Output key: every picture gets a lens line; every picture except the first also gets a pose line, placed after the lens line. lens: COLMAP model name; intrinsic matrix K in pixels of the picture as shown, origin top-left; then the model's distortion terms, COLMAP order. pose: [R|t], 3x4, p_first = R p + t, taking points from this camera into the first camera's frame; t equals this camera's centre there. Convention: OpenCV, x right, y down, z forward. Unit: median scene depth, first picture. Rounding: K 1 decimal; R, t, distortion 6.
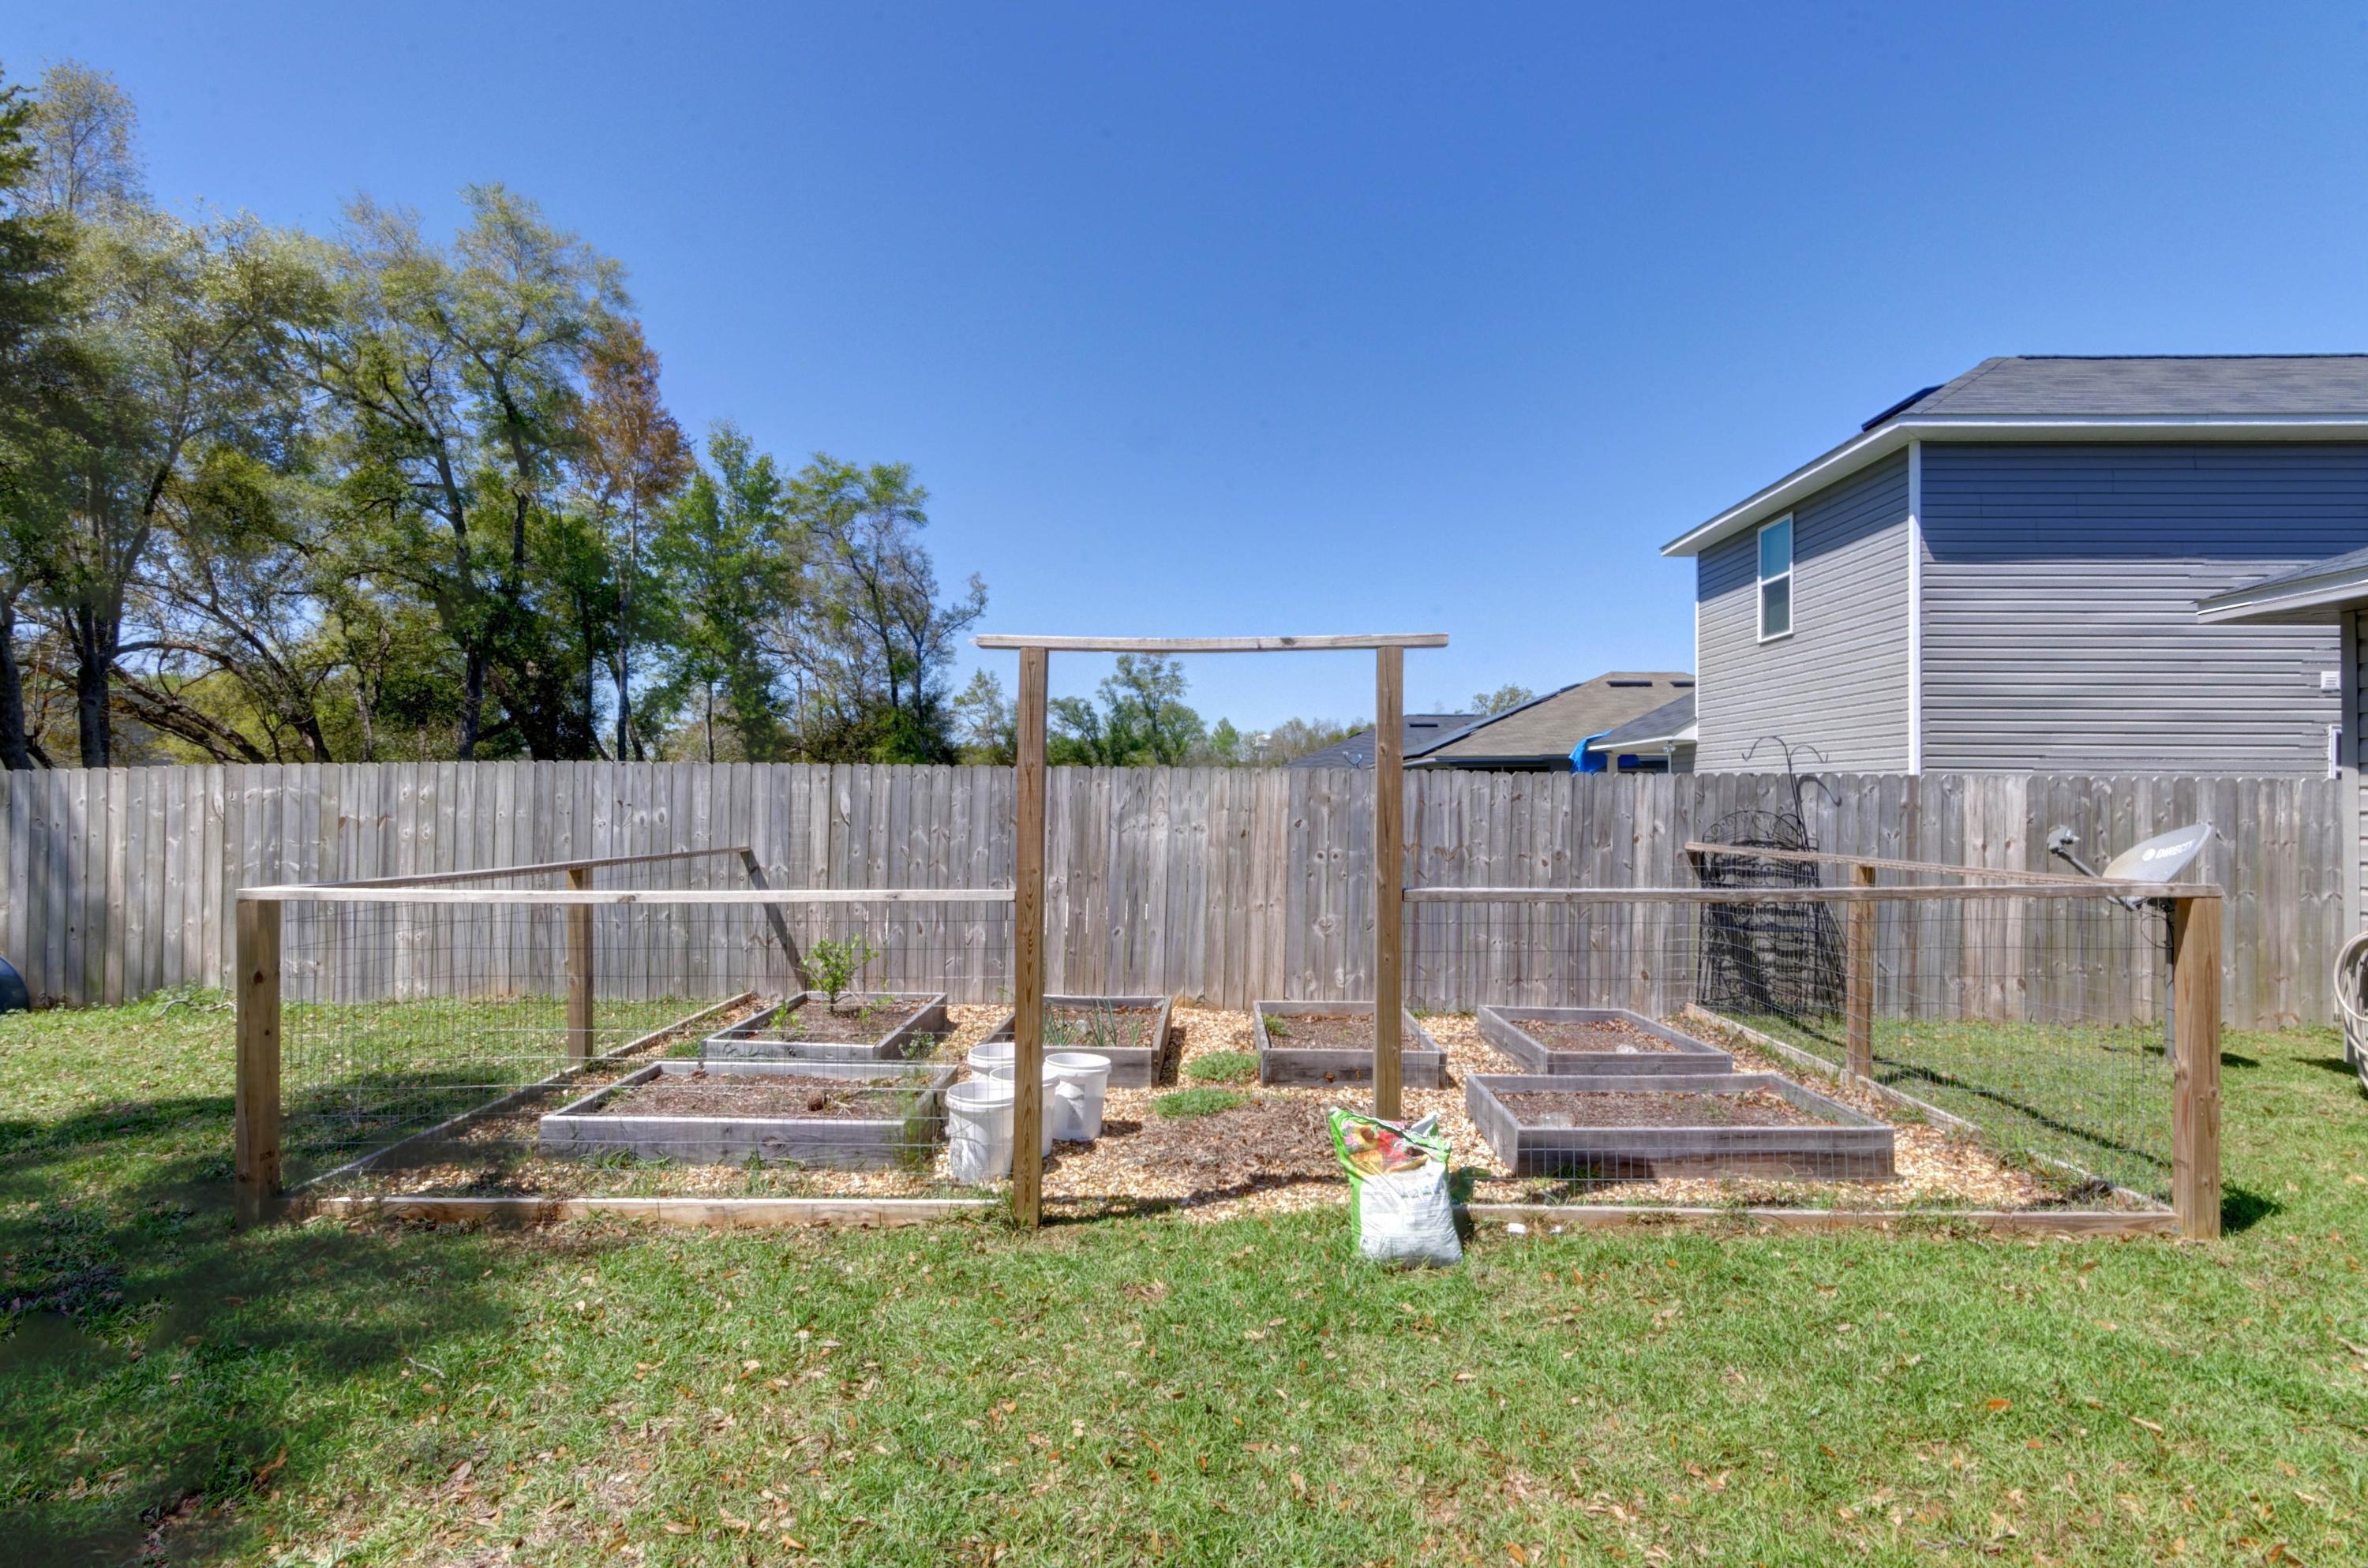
lens RADIAL K [[1134.4, 0, 1150.5], [0, 1134.4, 753.7], [0, 0, 1]] dist [0.009216, -0.003607]
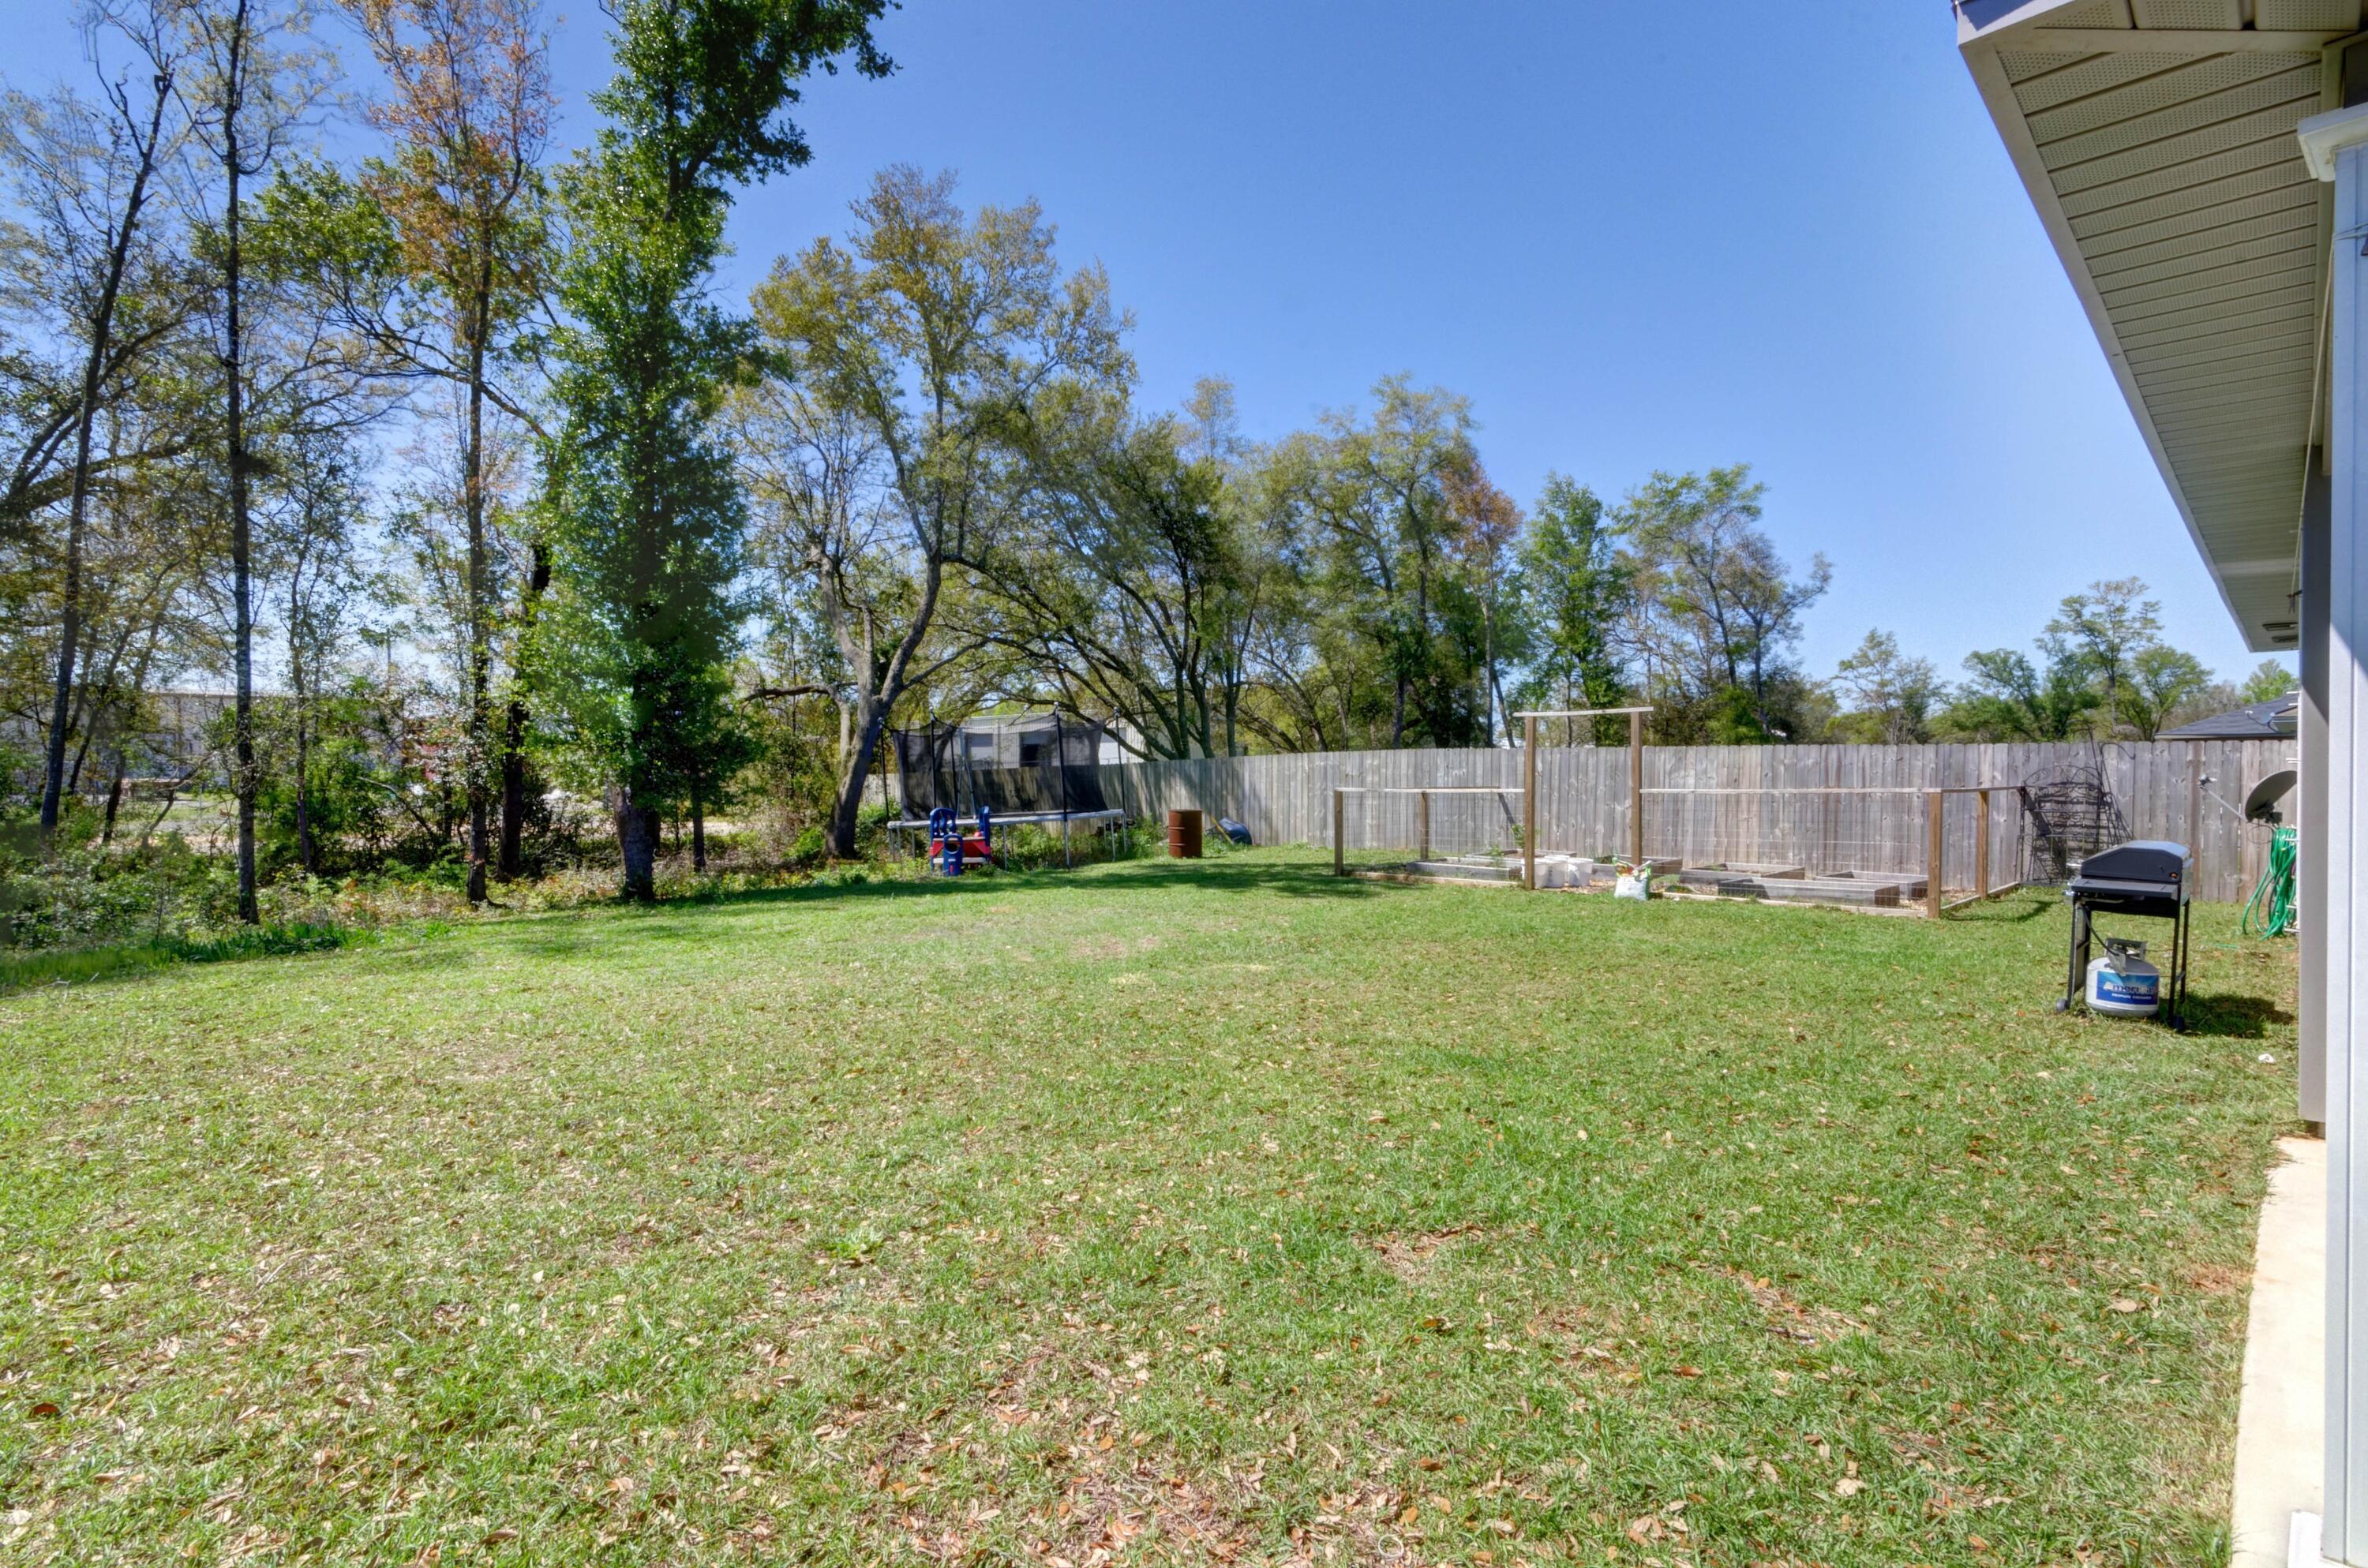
lens RADIAL K [[1134.4, 0, 1203.9], [0, 1134.4, 777.6], [0, 0, 1]] dist [0.009216, -0.003607]
pose [[0.746617, -0.002572, -0.665249, 0.157091], [0.034038, 0.998830, 0.034339, -0.006550], [0.664383, -0.048282, 0.745831, -0.225354]]
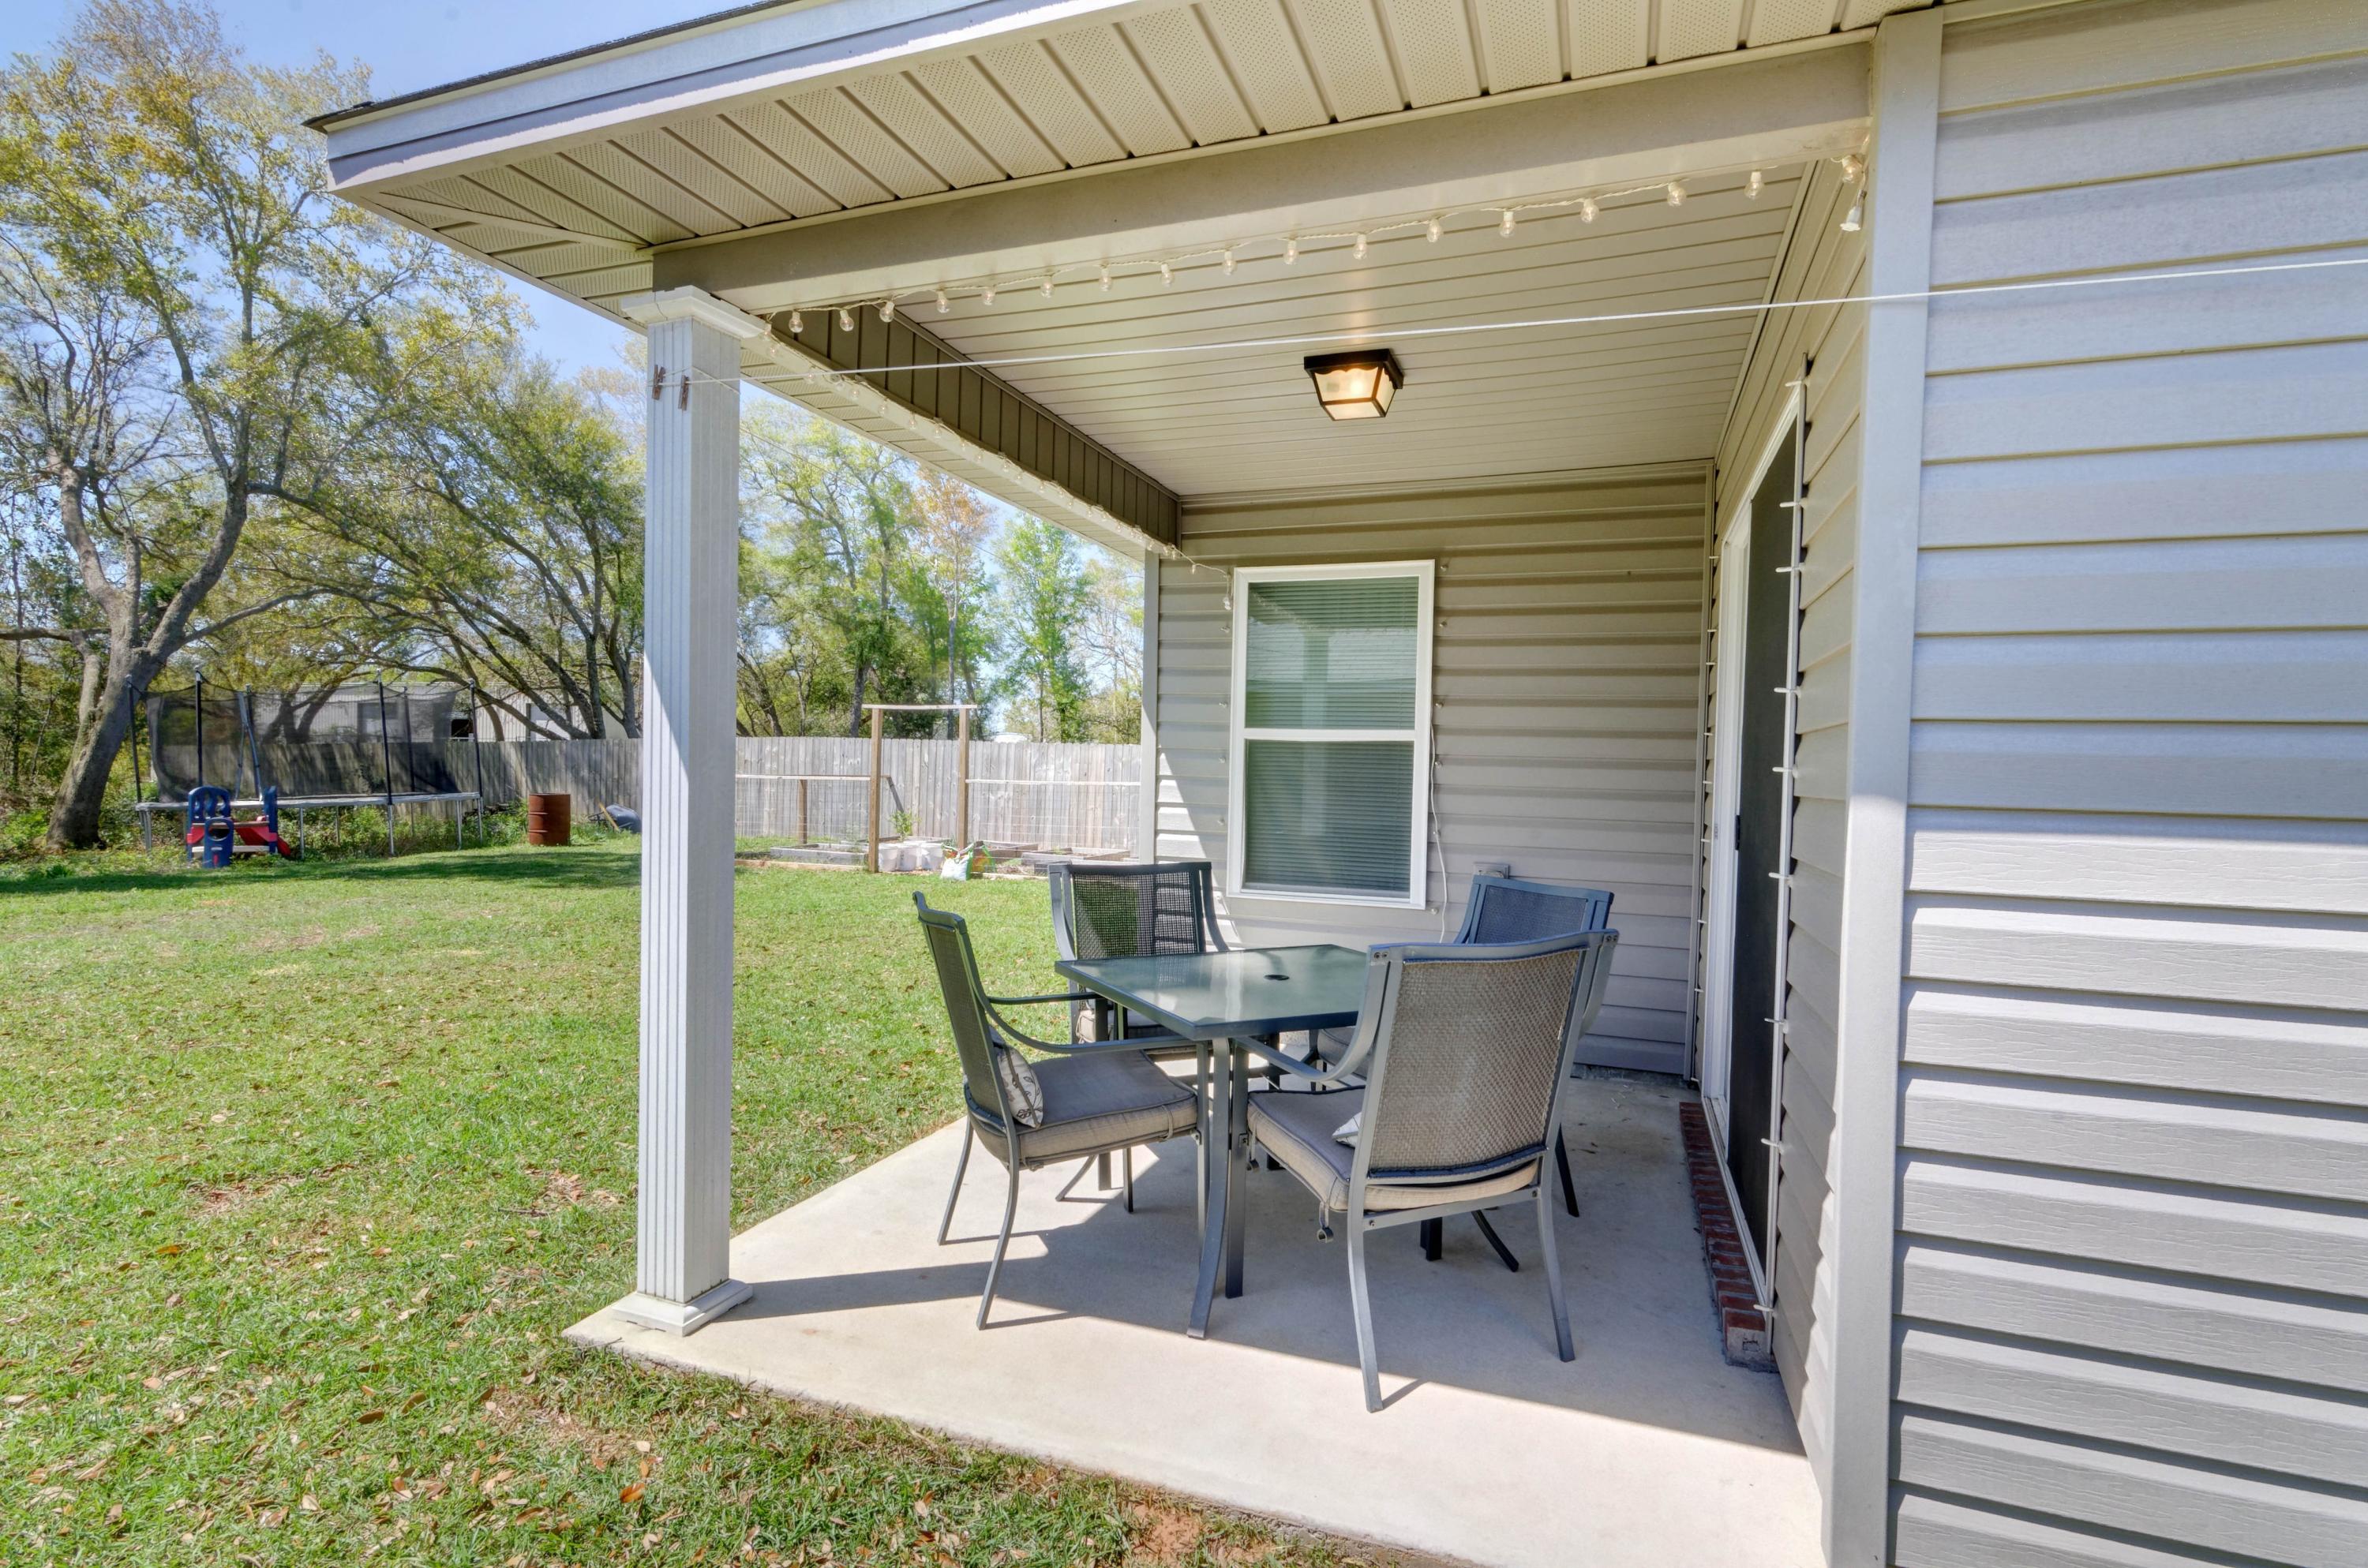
lens RADIAL K [[1134.4, 0, 1187.1], [0, 1134.4, 779.3], [0, 0, 1]] dist [0.009216, -0.003607]
pose [[0.949210, 0.021914, -0.313880, 0.203865], [-0.007190, 0.998822, 0.047993, -0.005282], [0.314562, -0.043298, 0.948249, -0.215147]]
